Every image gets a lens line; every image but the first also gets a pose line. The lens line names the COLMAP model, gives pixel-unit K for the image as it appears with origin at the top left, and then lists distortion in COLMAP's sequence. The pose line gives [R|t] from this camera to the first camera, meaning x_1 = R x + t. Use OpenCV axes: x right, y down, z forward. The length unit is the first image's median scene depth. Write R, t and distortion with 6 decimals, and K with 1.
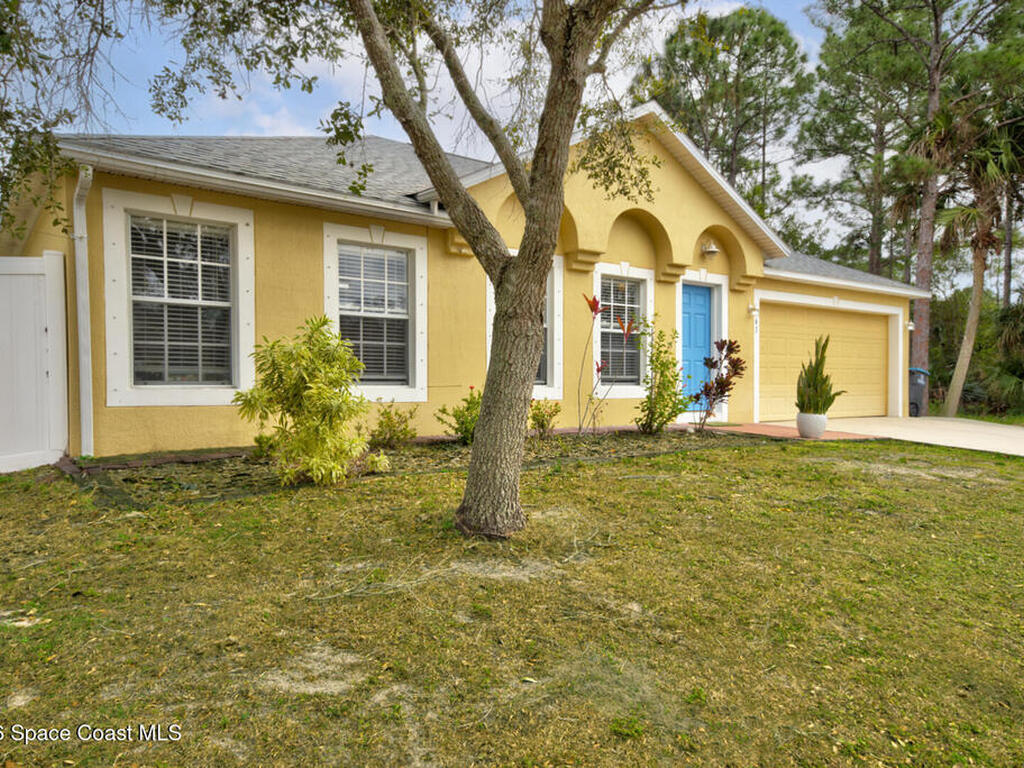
lens RADIAL K [[650.9, 0, 512.0], [0, 650.9, 384.0], [0, 0, 1]] dist [0.005227, 0.000442]
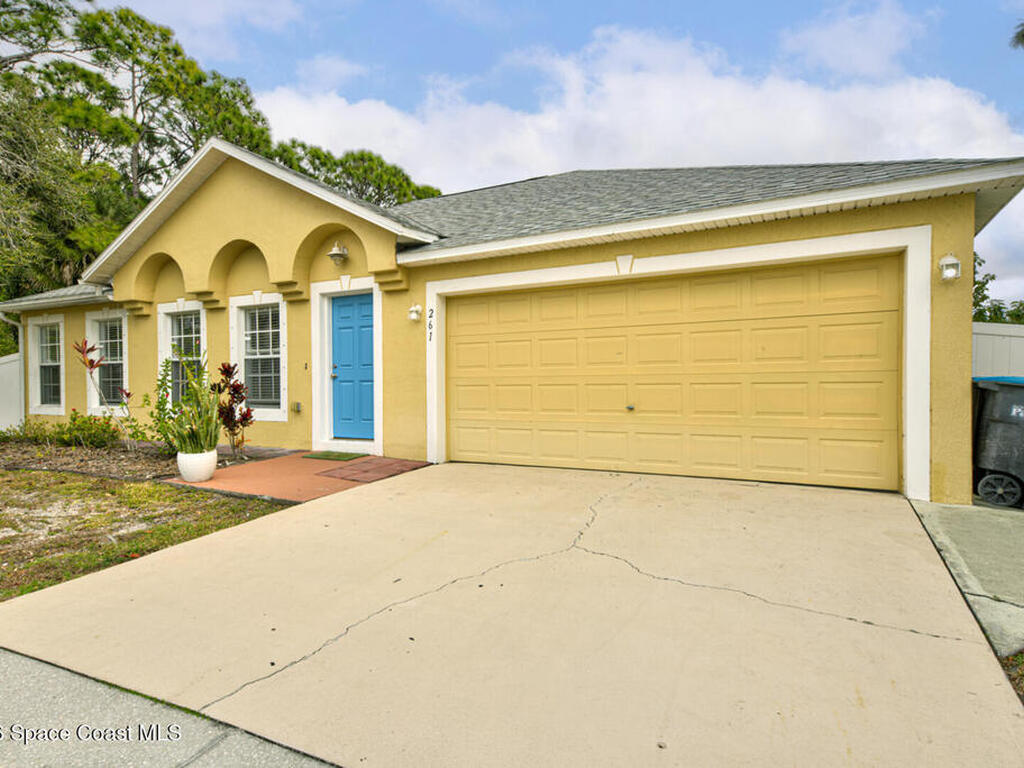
lens RADIAL K [[553.5, 0, 510.0], [0, 553.5, 389.9], [0, 0, 1]] dist [0.051863, 0.000550]
pose [[0.473874, -0.015585, -0.880455, 1.150103], [-0.008625, 0.999713, -0.022338, -0.010200], [0.880550, 0.018179, 0.473604, 0.919546]]
